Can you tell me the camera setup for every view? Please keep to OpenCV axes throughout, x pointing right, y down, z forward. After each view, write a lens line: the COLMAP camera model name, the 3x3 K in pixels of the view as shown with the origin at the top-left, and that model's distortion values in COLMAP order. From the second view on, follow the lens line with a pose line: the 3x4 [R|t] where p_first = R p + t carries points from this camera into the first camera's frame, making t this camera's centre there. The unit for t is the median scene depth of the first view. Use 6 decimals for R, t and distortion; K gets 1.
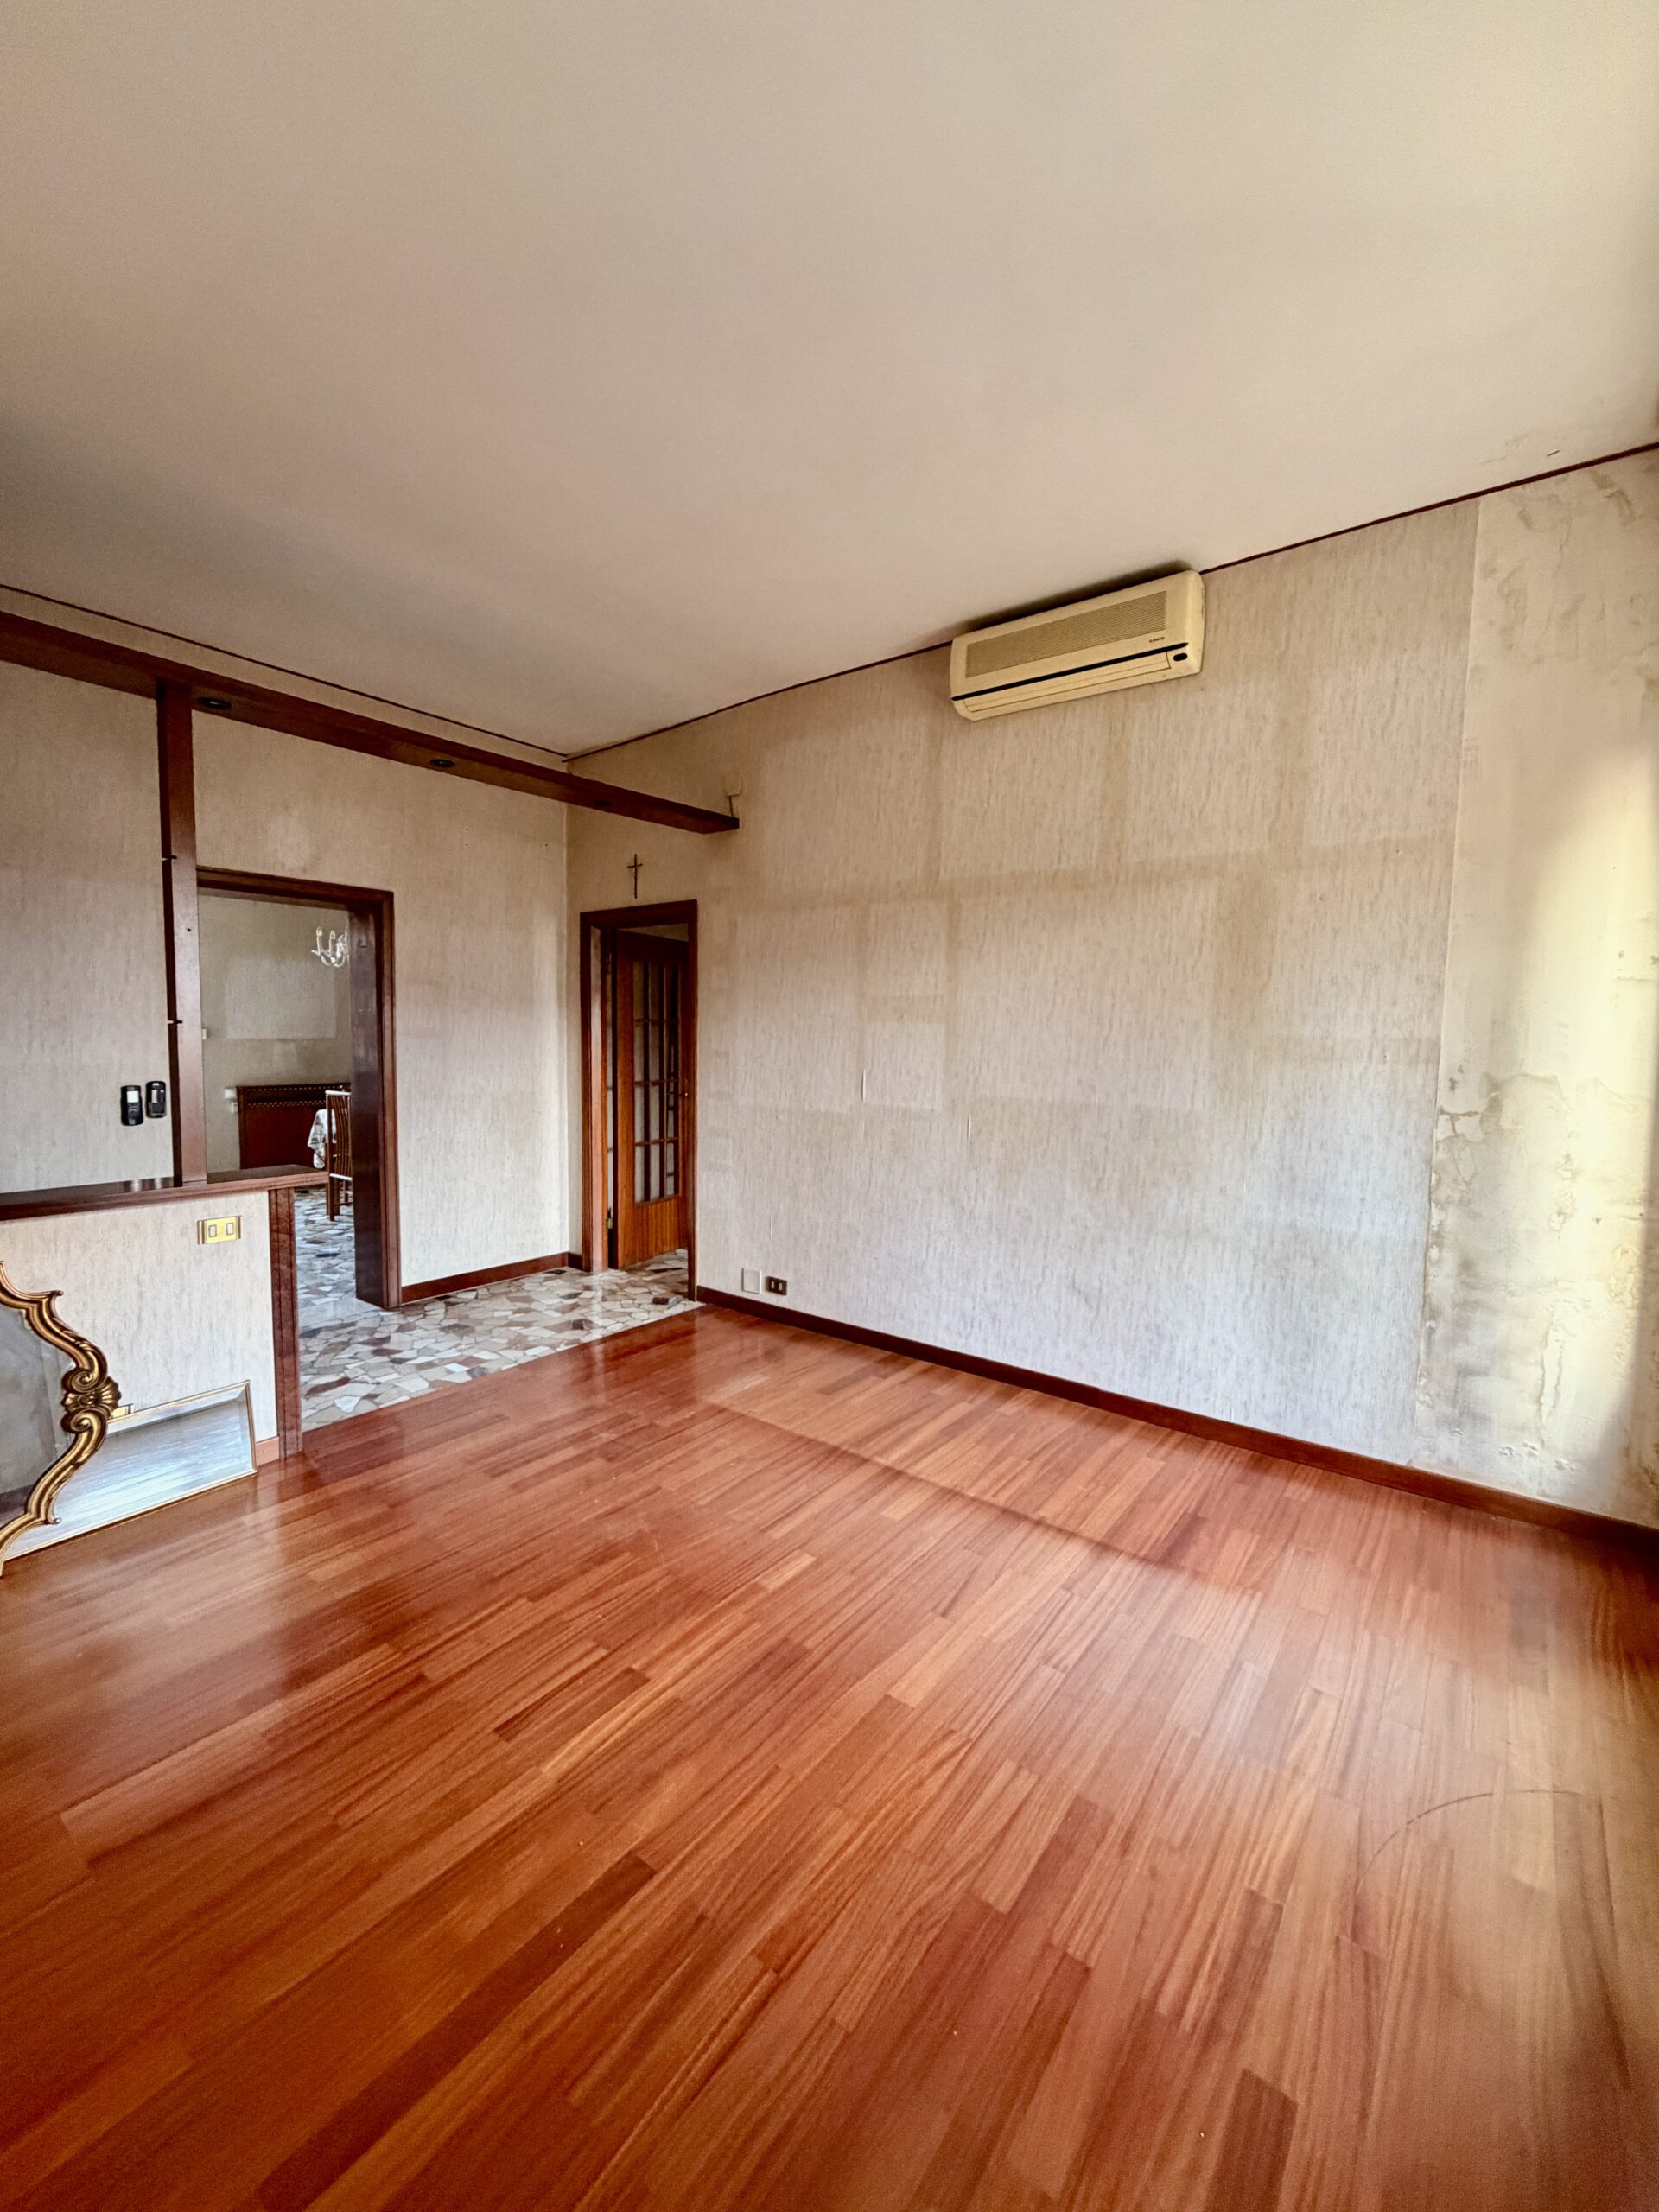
lens RADIAL K [[886.3, 0, 828.4], [0, 886.3, 1098.9], [0, 0, 1]] dist [-0.002782, 0.000217]
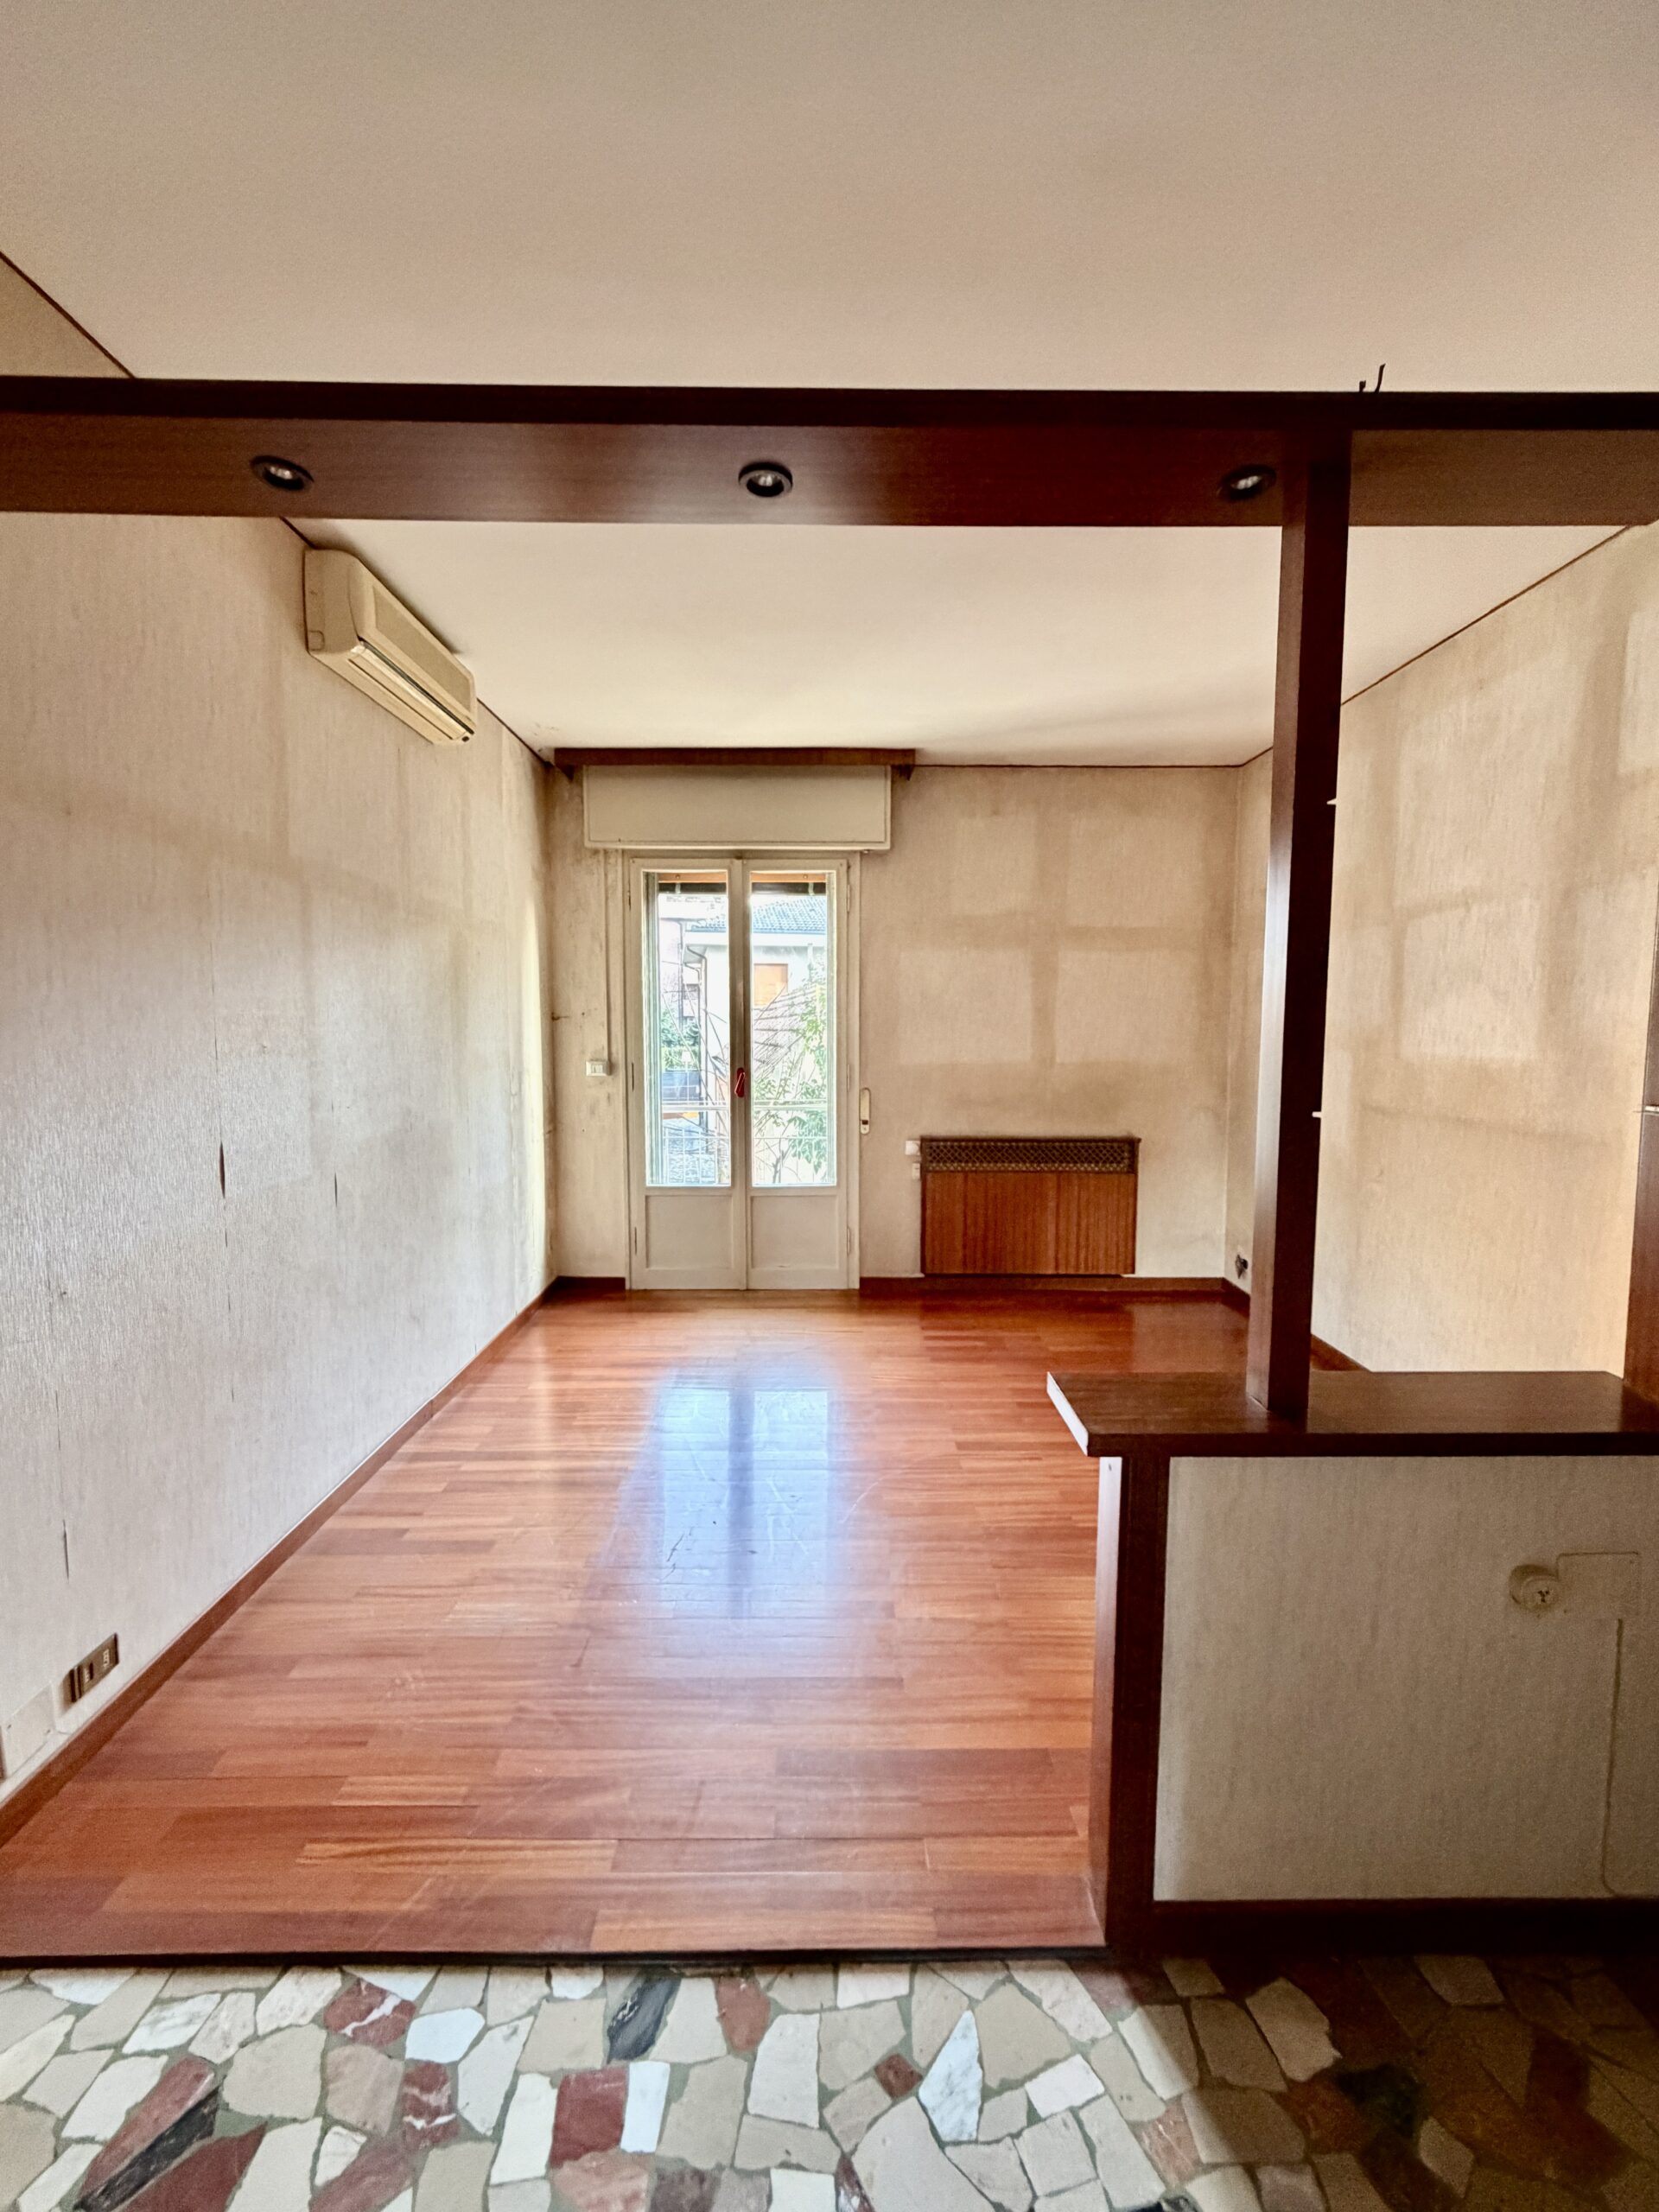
lens RADIAL K [[888.4, 0, 808.2], [0, 888.4, 1102.4], [0, 0, 1]] dist [-0.002561, 0.000615]
pose [[-0.582386, -0.087973, 0.808138, -0.674581], [0.050434, 0.988302, 0.143931, -0.126481], [-0.811346, 0.124581, -0.571136, 1.051007]]
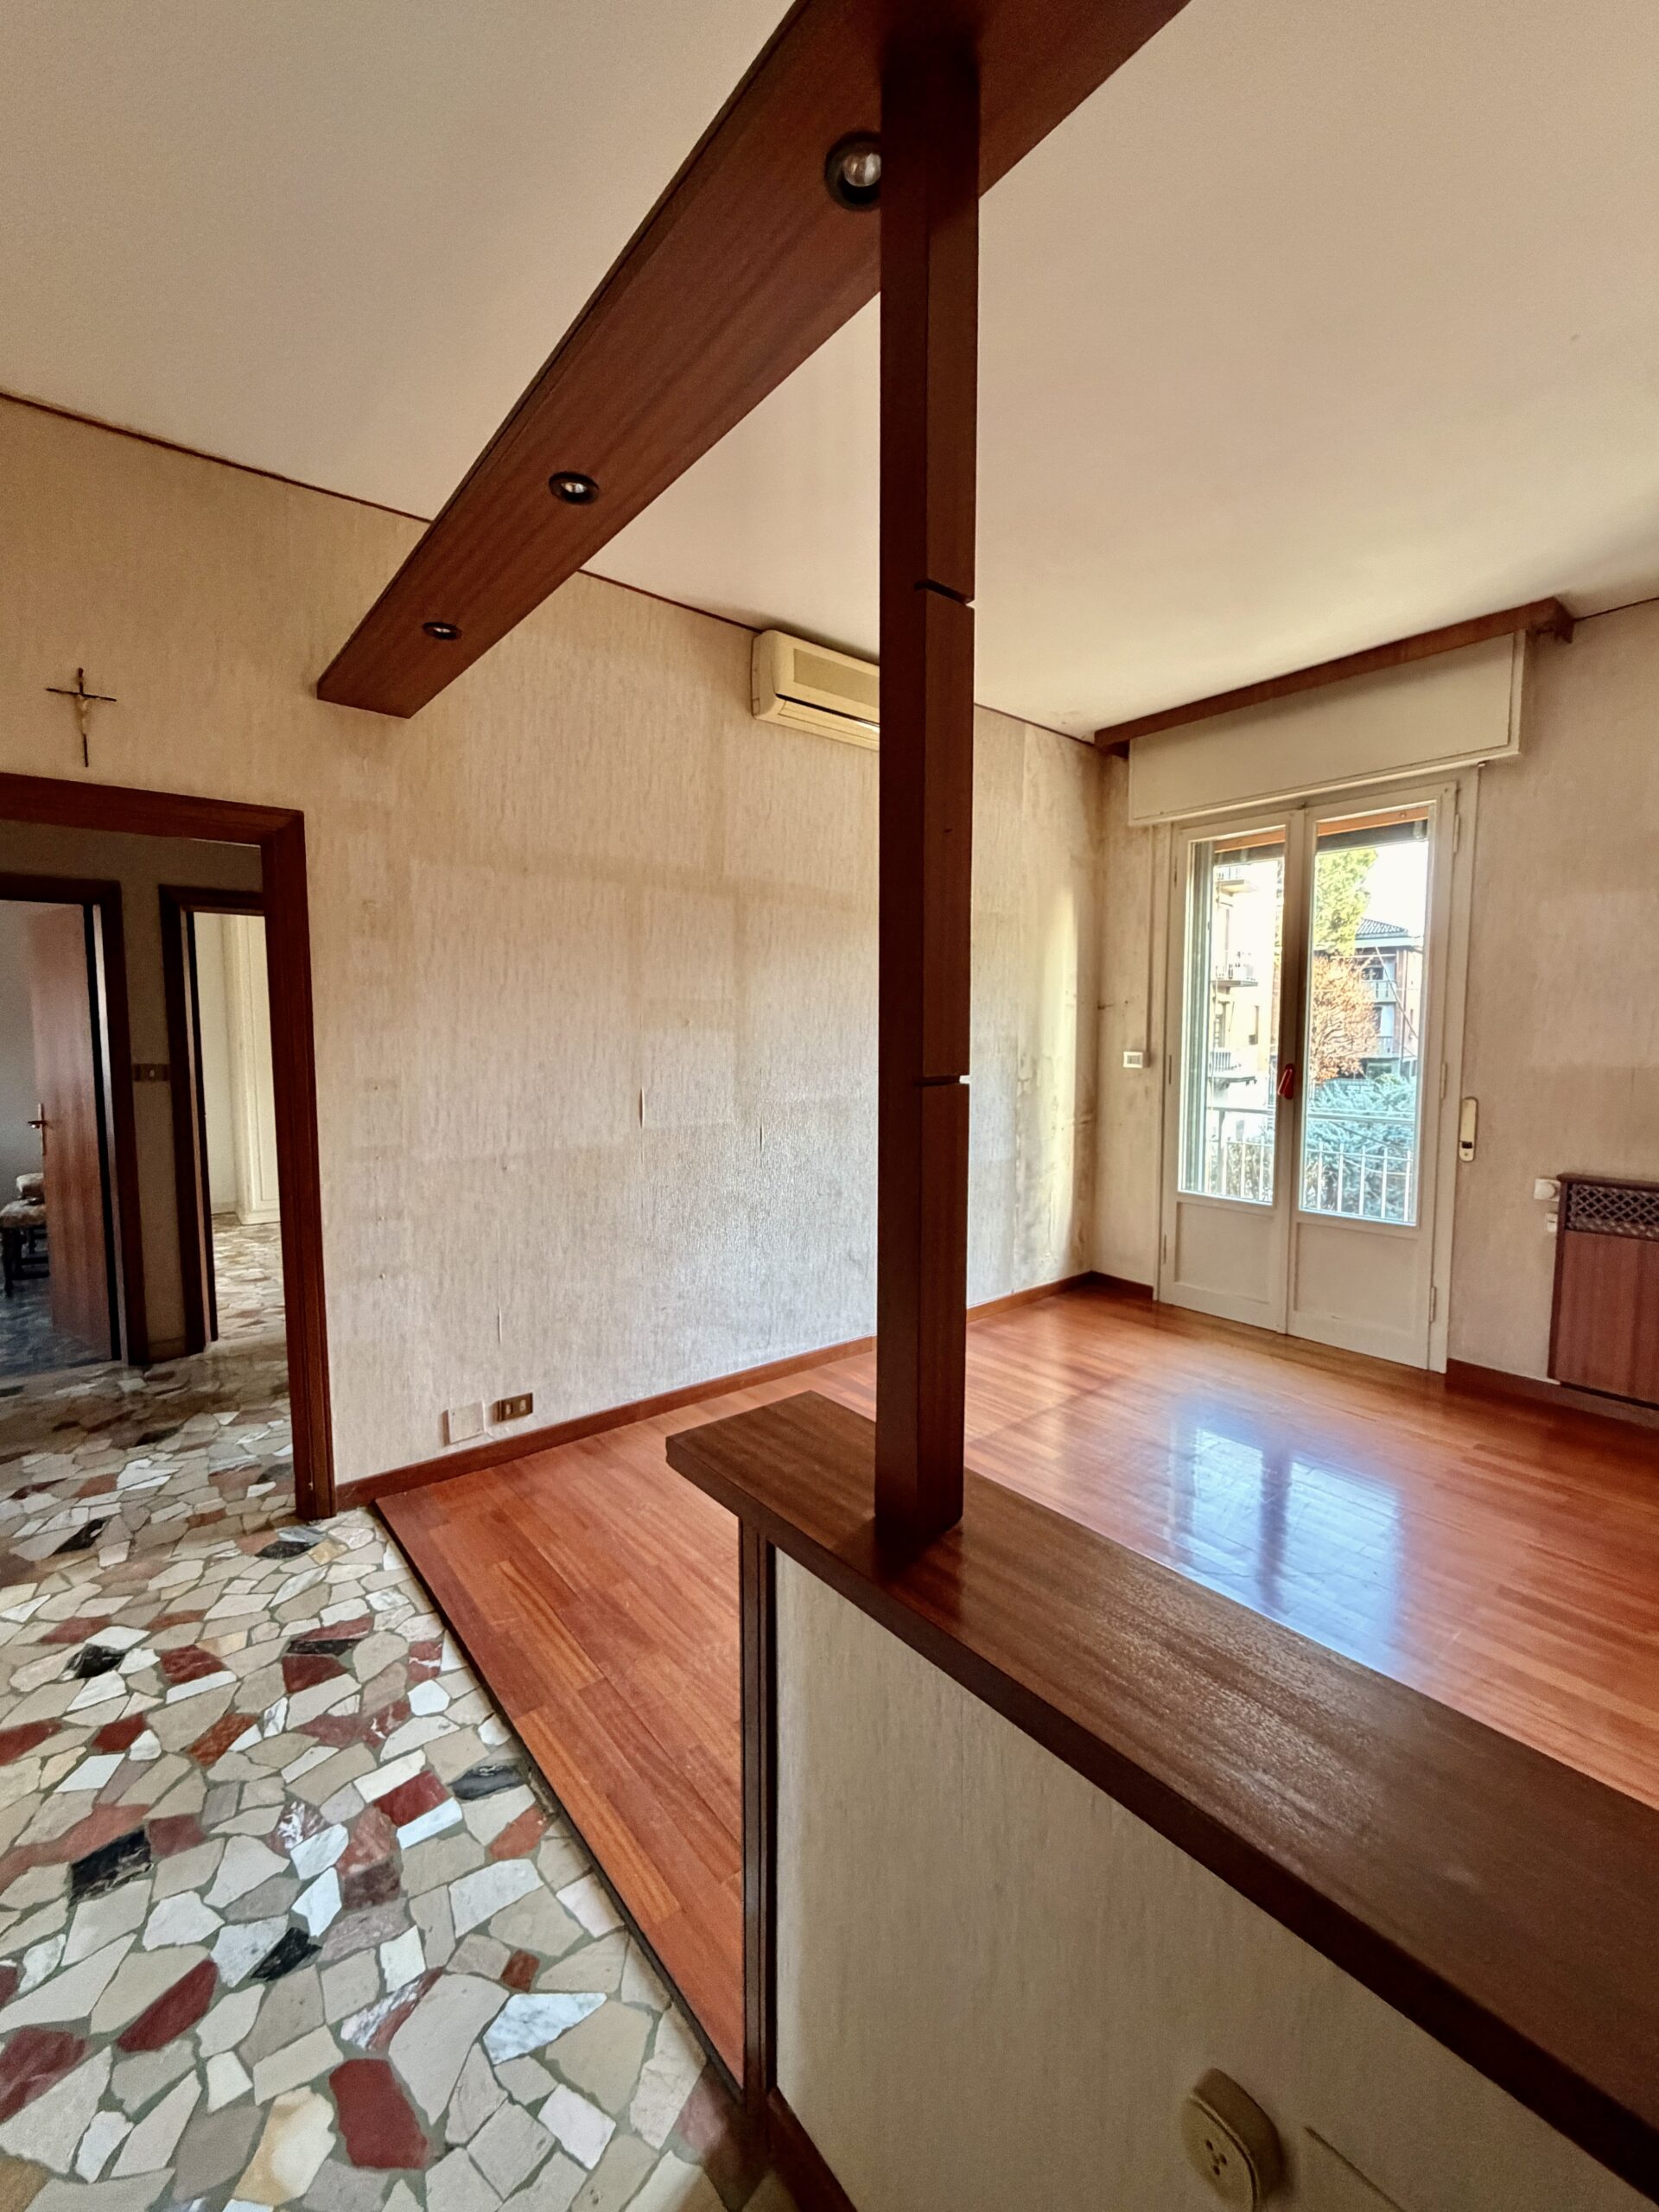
lens RADIAL K [[886.3, 0, 828.4], [0, 886.3, 1098.9], [0, 0, 1]] dist [-0.002782, 0.000217]
pose [[0.250525, -0.091488, 0.963778, -0.732174], [0.075044, 0.994364, 0.074885, -0.072850], [-0.965197, 0.053565, 0.255979, 0.645526]]
